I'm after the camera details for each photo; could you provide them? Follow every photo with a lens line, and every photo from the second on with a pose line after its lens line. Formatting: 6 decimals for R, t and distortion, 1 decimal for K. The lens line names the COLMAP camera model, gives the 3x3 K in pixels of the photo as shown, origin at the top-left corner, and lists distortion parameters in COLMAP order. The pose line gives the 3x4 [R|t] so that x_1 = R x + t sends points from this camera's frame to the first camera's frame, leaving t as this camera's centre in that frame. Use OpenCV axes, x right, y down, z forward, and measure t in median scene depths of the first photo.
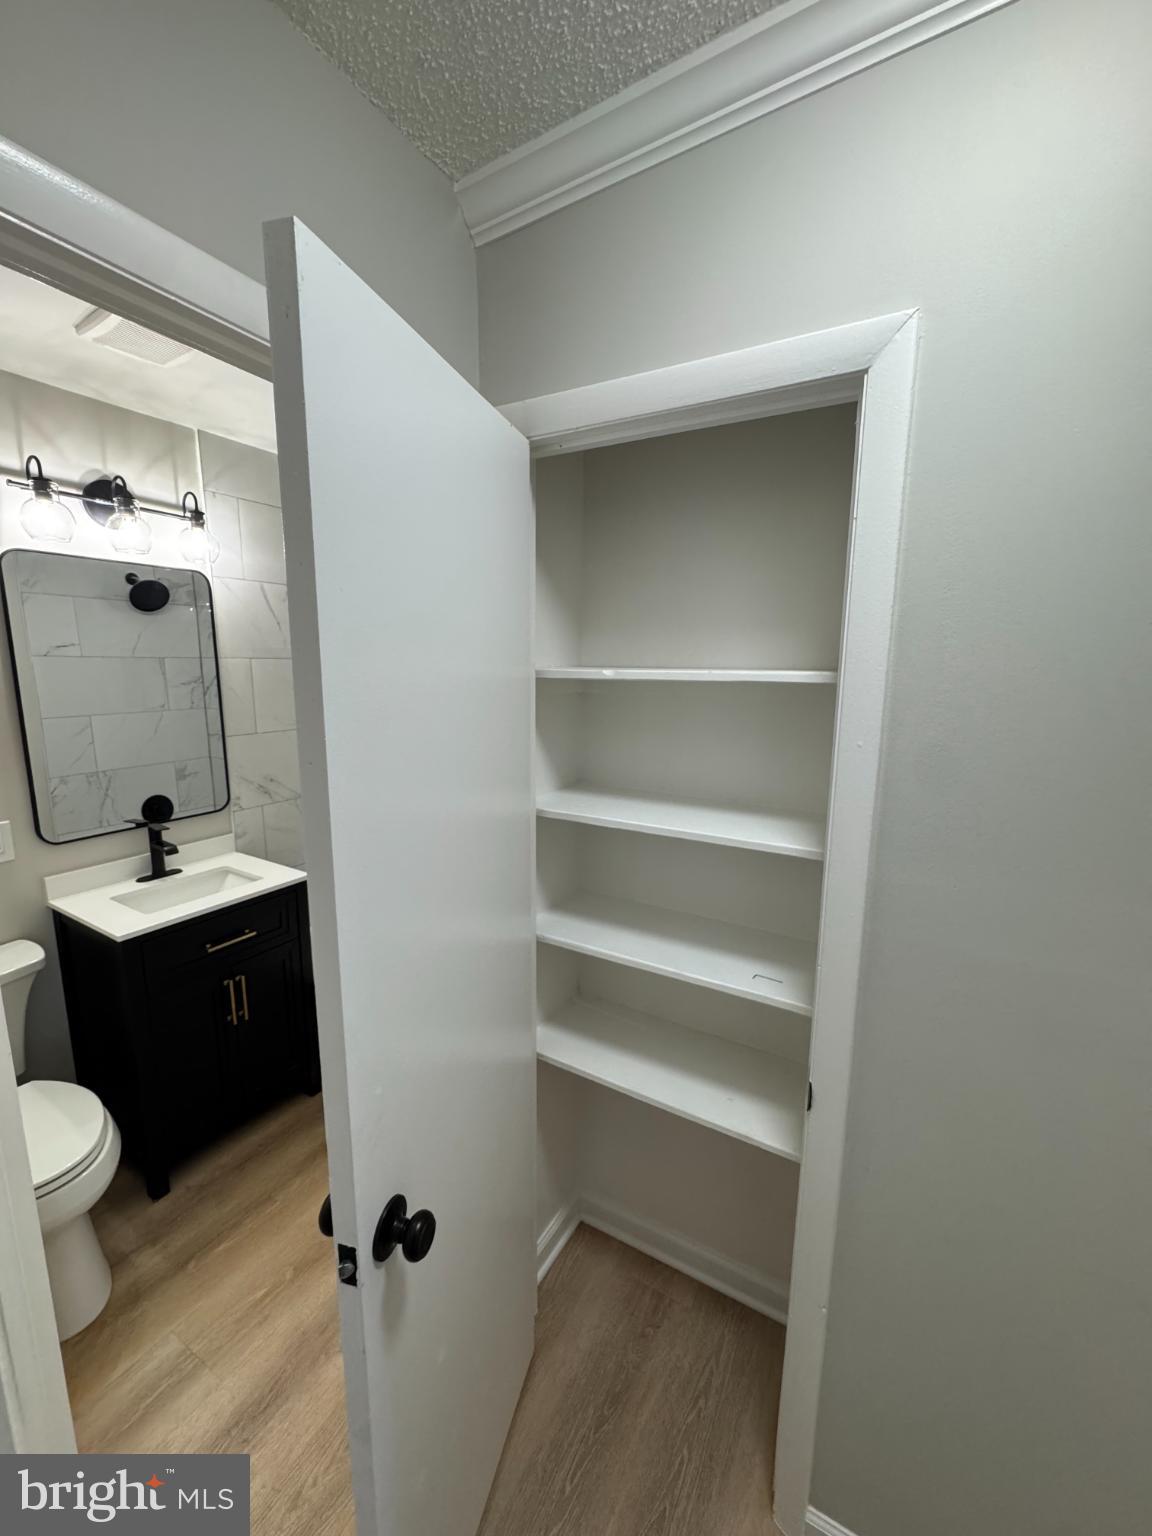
lens RADIAL K [[615.3, 0, 576.5], [0, 615.3, 768.7], [0, 0, 1]] dist [-0.003845, 0.001298]
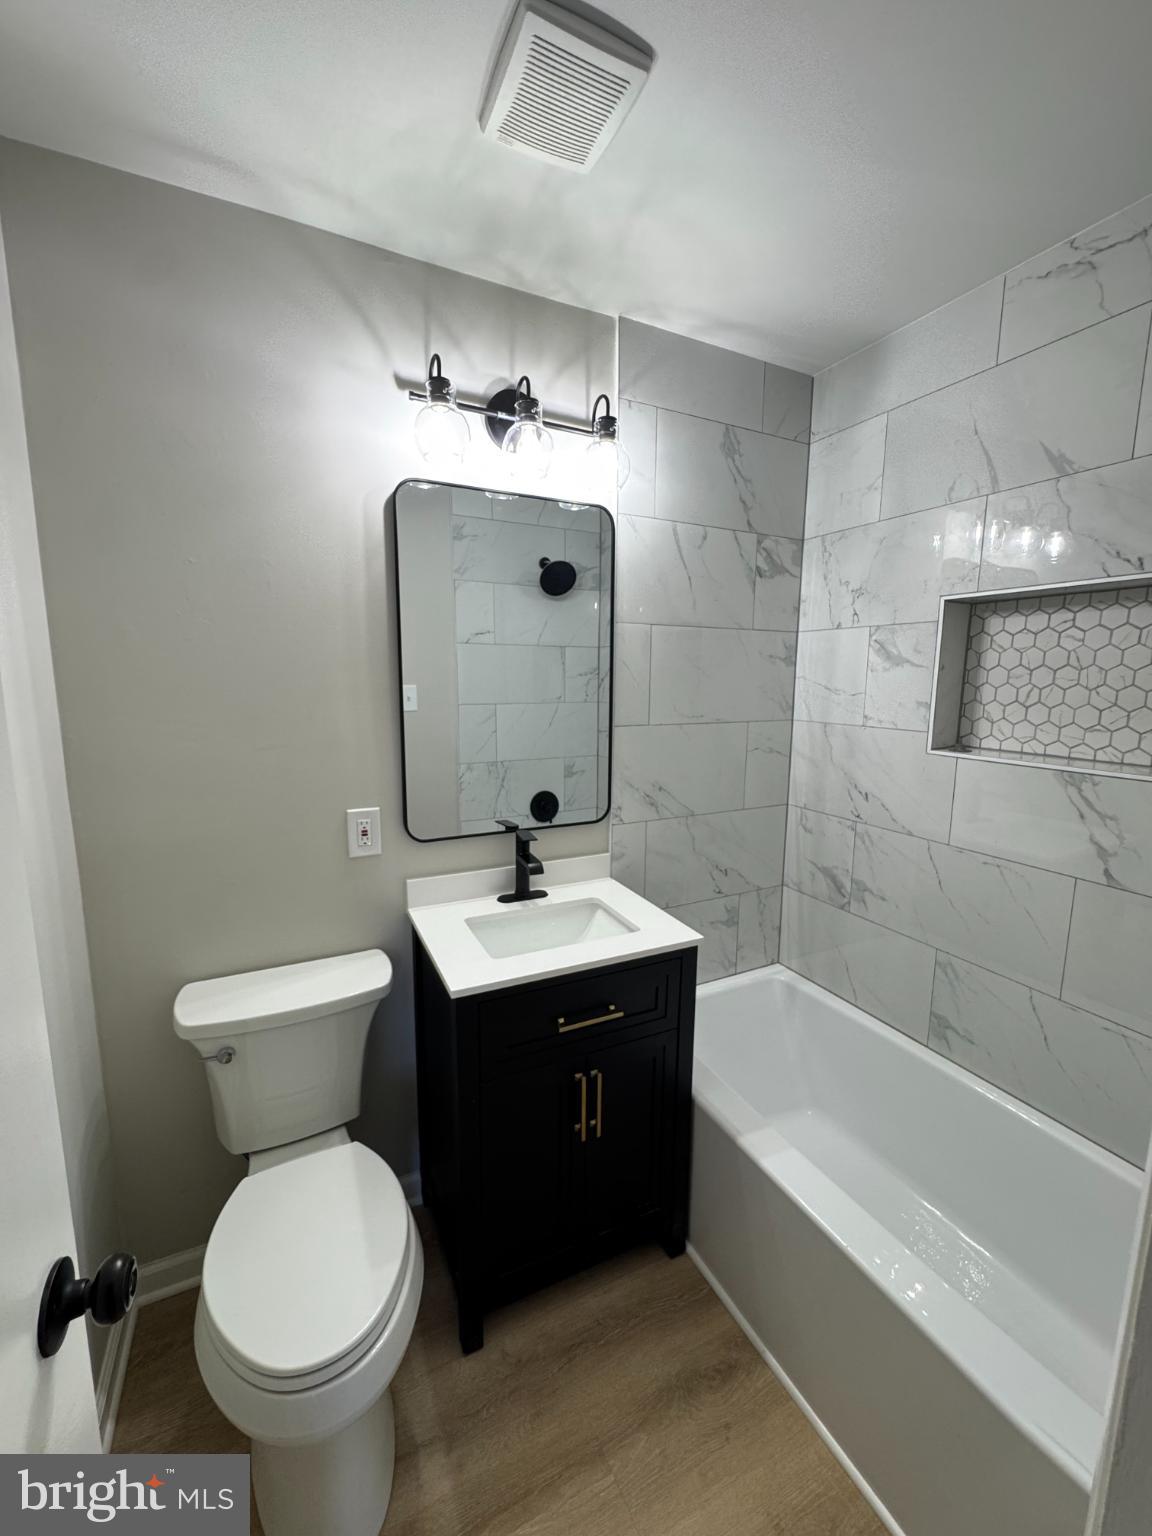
lens RADIAL K [[615.3, 0, 596.6], [0, 615.3, 764.8], [0, 0, 1]] dist [-0.003845, 0.001298]
pose [[0.850996, 0.079143, -0.519175, -0.208957], [-0.096453, 0.995317, -0.006374, 0.002382], [0.516239, 0.055500, 0.854644, 0.377999]]
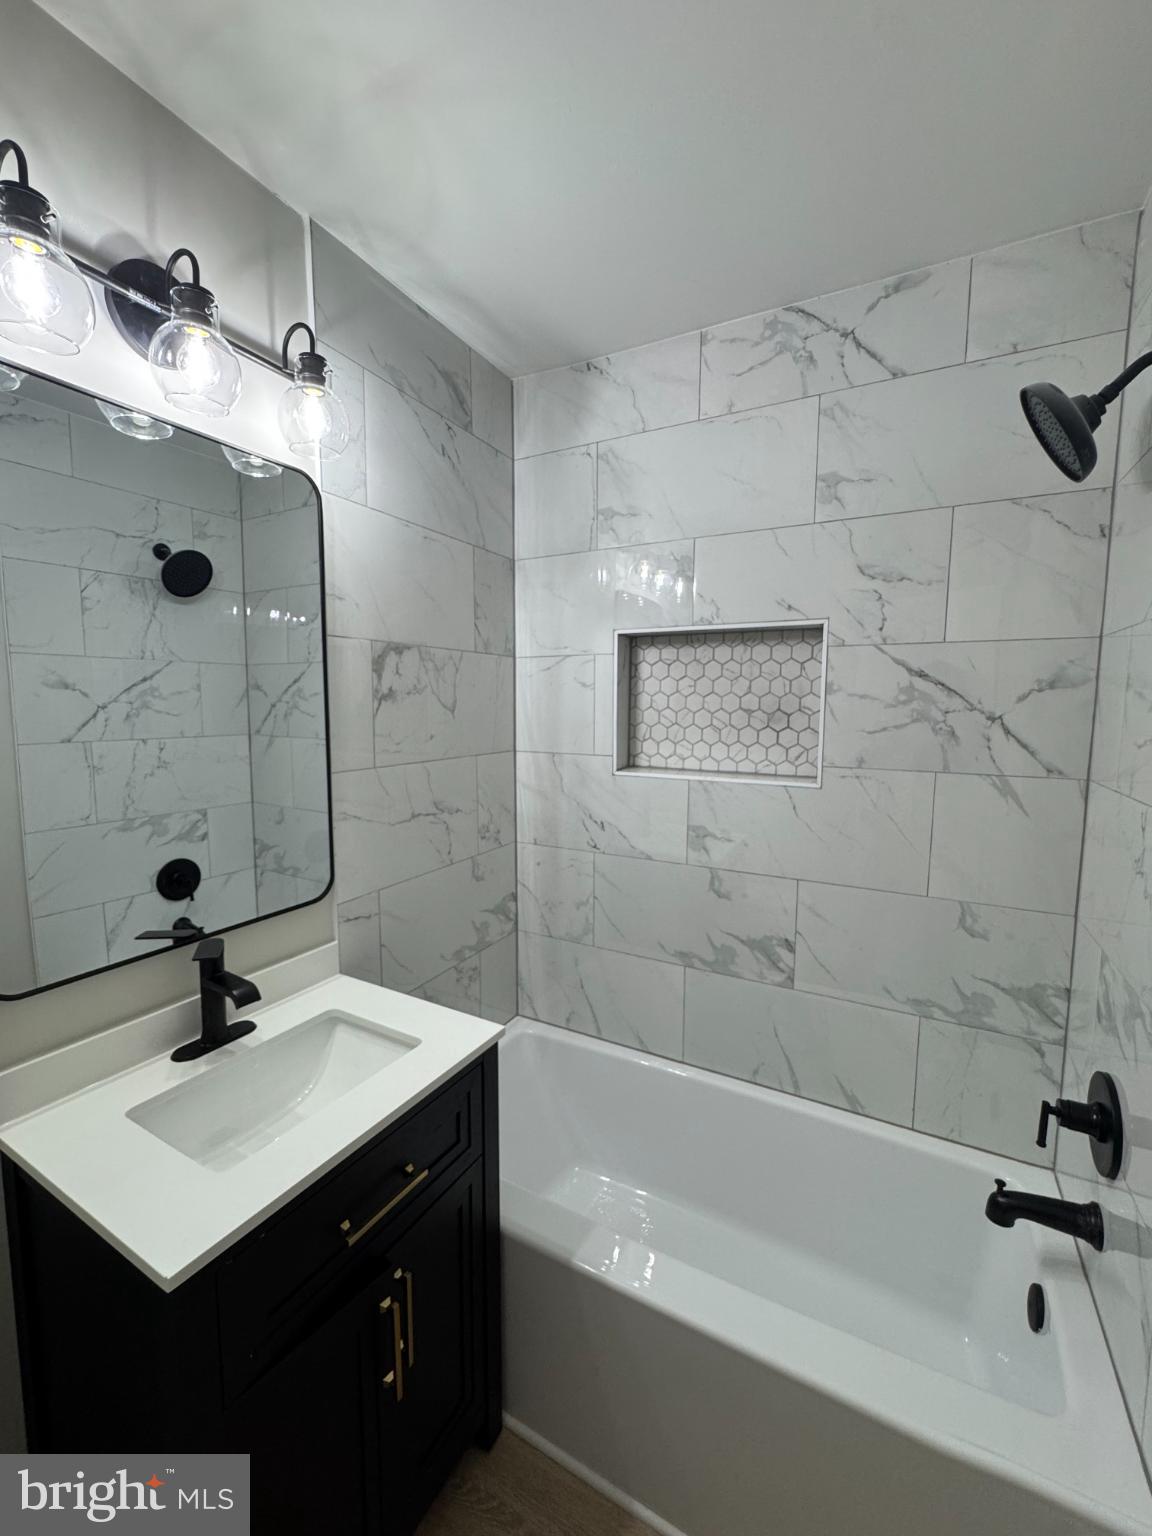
lens RADIAL K [[615.3, 0, 573.4], [0, 615.3, 768.1], [0, 0, 1]] dist [-0.003845, 0.001298]
pose [[0.999459, -0.006269, 0.032276, -0.401761], [0.008471, 0.997611, -0.068554, -0.016841], [-0.031769, 0.068791, 0.997125, 0.469298]]
